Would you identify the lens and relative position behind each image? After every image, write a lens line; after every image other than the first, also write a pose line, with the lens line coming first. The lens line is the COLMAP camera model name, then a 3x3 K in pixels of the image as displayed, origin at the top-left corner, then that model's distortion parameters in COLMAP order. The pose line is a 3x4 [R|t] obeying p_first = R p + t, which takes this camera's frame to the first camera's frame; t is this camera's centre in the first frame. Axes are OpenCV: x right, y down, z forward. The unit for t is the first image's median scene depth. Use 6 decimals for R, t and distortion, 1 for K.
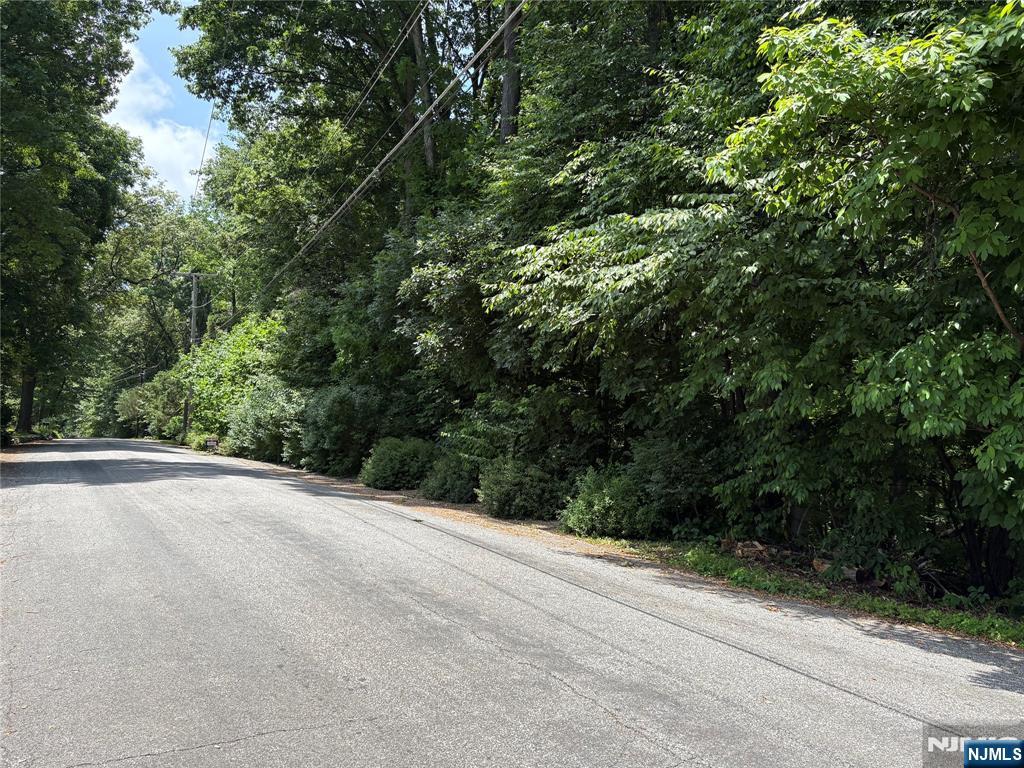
lens RADIAL K [[767.8, 0, 512.2], [0, 767.8, 380.6], [0, 0, 1]] dist [0.064678, -0.099619]
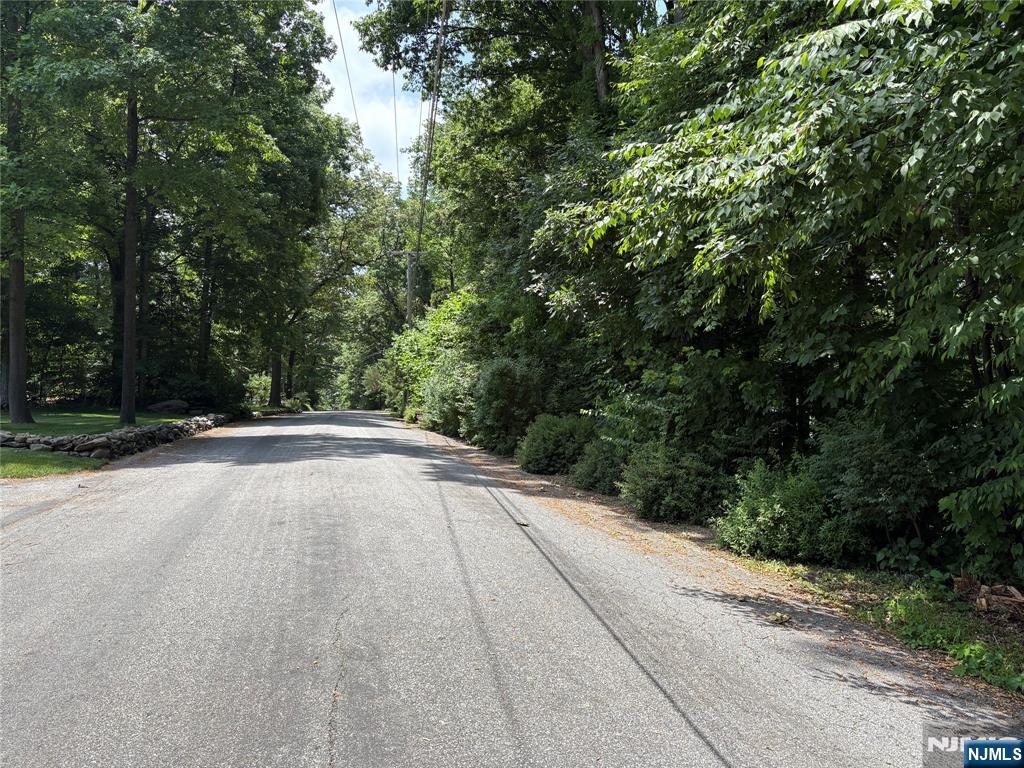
lens RADIAL K [[769.9, 0, 506.9], [0, 769.9, 386.9], [0, 0, 1]] dist [0.033508, -0.032578]
pose [[0.953692, -0.014434, -0.300437, 0.056026], [0.028665, 0.998663, 0.043015, 0.003319], [0.299414, -0.049635, 0.952831, 0.138083]]
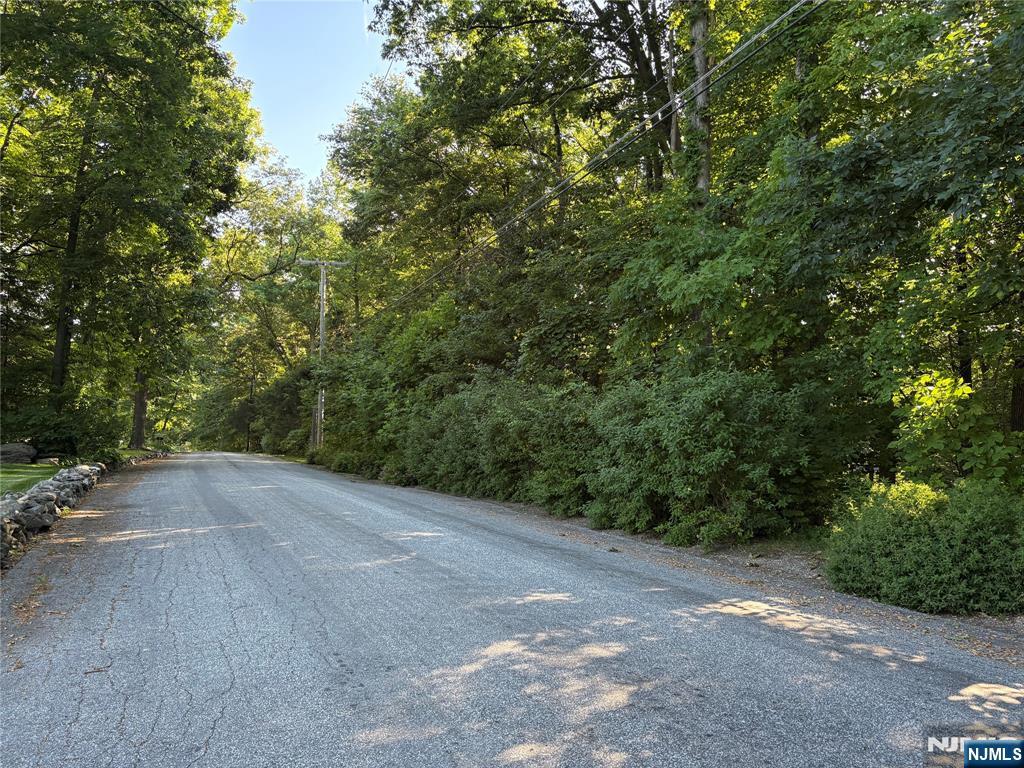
lens RADIAL K [[769.9, 0, 506.9], [0, 769.9, 386.9], [0, 0, 1]] dist [0.033508, -0.032578]
pose [[0.993070, -0.016809, -0.116319, -0.297110], [0.016497, 0.999857, -0.003643, 0.015092], [0.116363, 0.001699, 0.993205, 0.480180]]
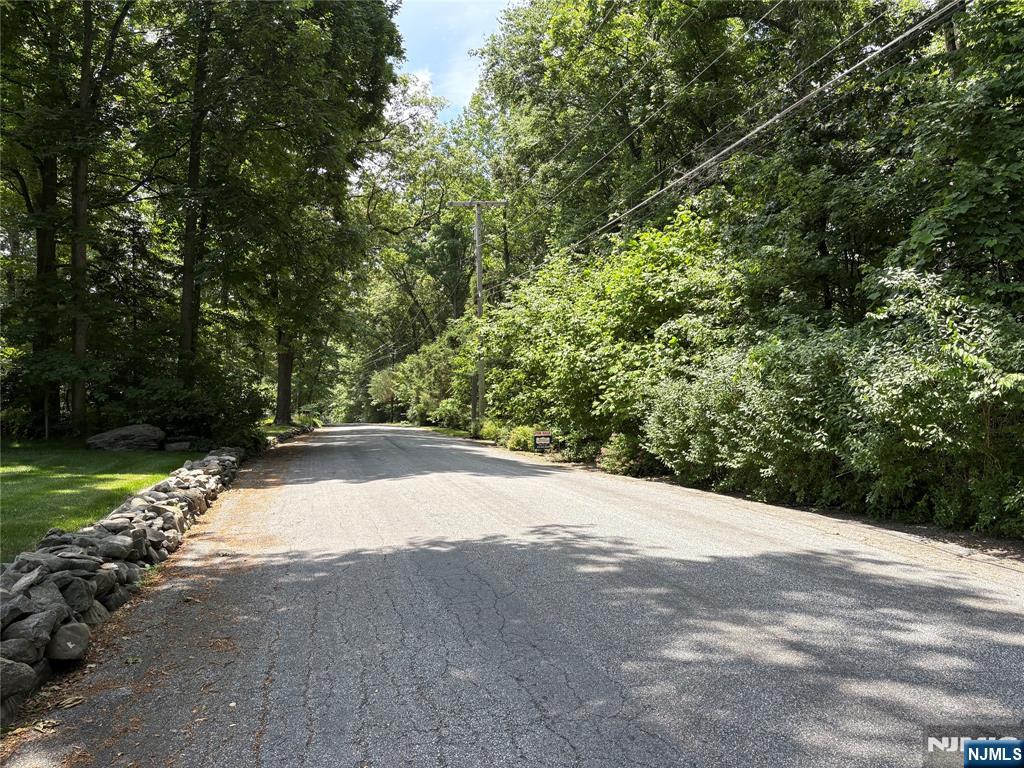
lens RADIAL K [[767.1, 0, 513.9], [0, 767.1, 399.0], [0, 0, 1]] dist [0.033975, -0.000803]
pose [[0.962790, -0.030941, -0.268474, -0.499119], [0.046388, 0.997601, 0.051384, 0.026701], [0.266240, -0.061926, 0.961916, 0.807320]]
